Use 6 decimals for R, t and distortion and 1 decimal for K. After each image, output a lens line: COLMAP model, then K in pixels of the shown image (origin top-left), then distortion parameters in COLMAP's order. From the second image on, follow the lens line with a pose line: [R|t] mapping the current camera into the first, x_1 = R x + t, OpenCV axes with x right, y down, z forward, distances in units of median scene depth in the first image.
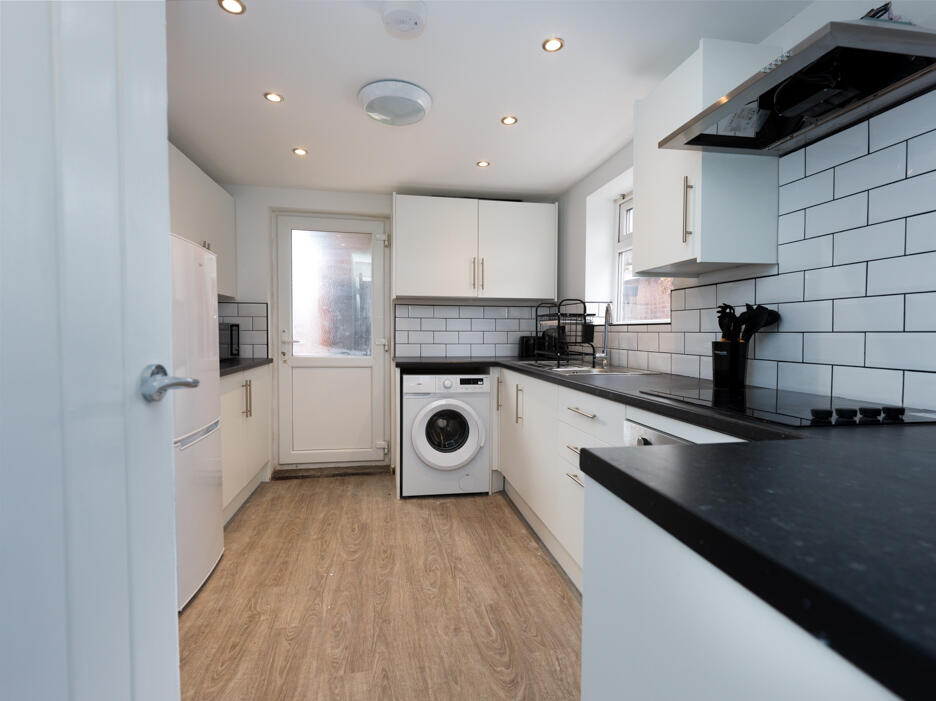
lens RADIAL K [[458.0, 0, 469.8], [0, 458.0, 347.7], [0, 0, 1]] dist [-0.002159, -0.000076]
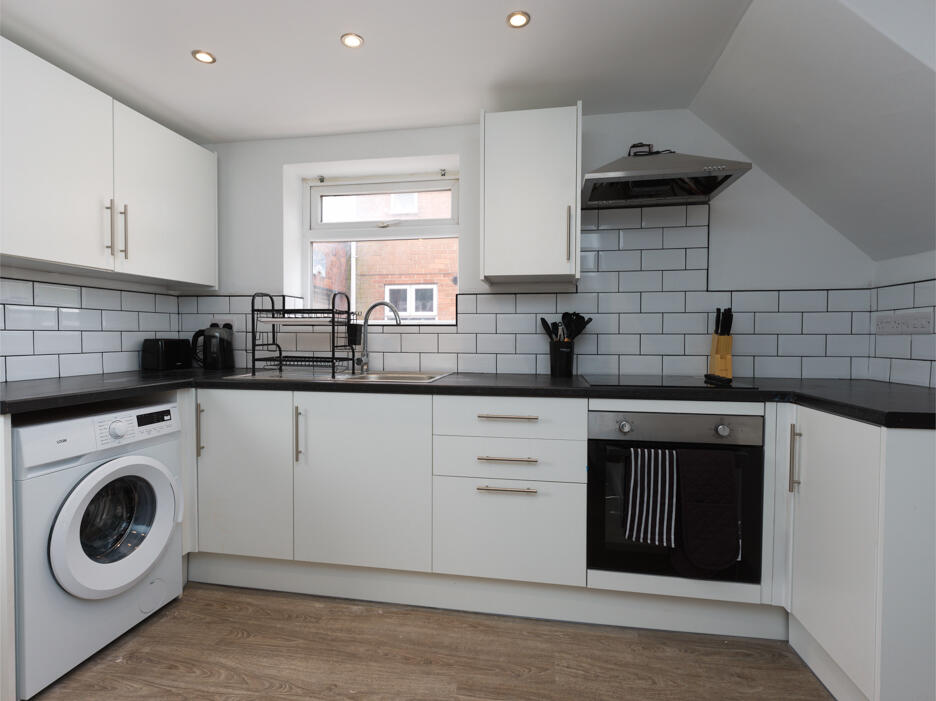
lens RADIAL K [[458.0, 0, 469.8], [0, 458.0, 347.7], [0, 0, 1]] dist [-0.002159, -0.000076]
pose [[0.347753, -0.026678, 0.937207, -0.472587], [0.028415, 0.999436, 0.017906, -0.016166], [-0.937156, 0.020404, 0.348315, 0.509972]]
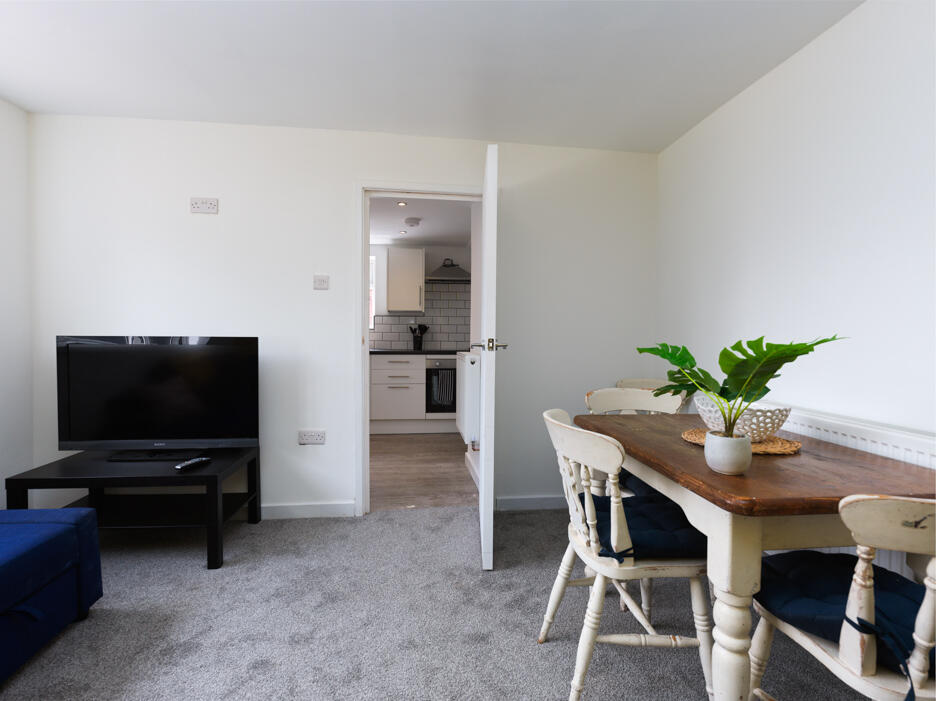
lens RADIAL K [[458.0, 0, 469.8], [0, 458.0, 347.7], [0, 0, 1]] dist [-0.002159, -0.000076]
pose [[0.059220, -0.033176, 0.997693, -1.718004], [0.020907, 0.999270, 0.031987, -0.015154], [-0.998026, 0.018964, 0.059871, 0.280570]]
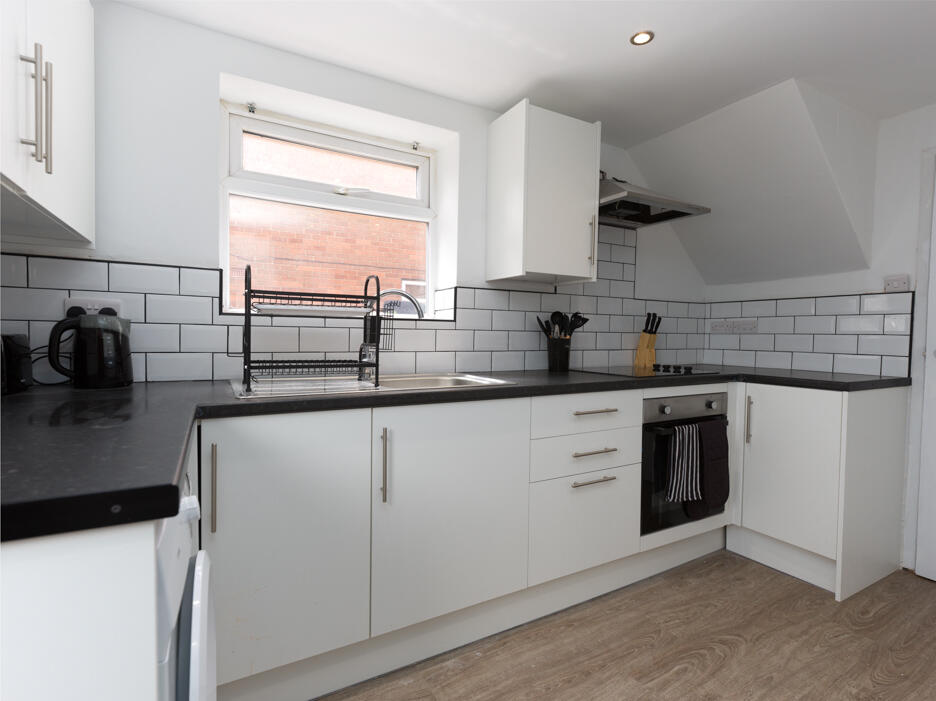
lens RADIAL K [[461.5, 0, 469.2], [0, 461.5, 343.7], [0, 0, 1]] dist [0.001559, 0.000010]
pose [[-0.317365, -0.034340, 0.947682, -0.432061], [0.014840, 0.999042, 0.041171, -0.037778], [-0.948187, 0.027130, -0.316551, 1.093901]]
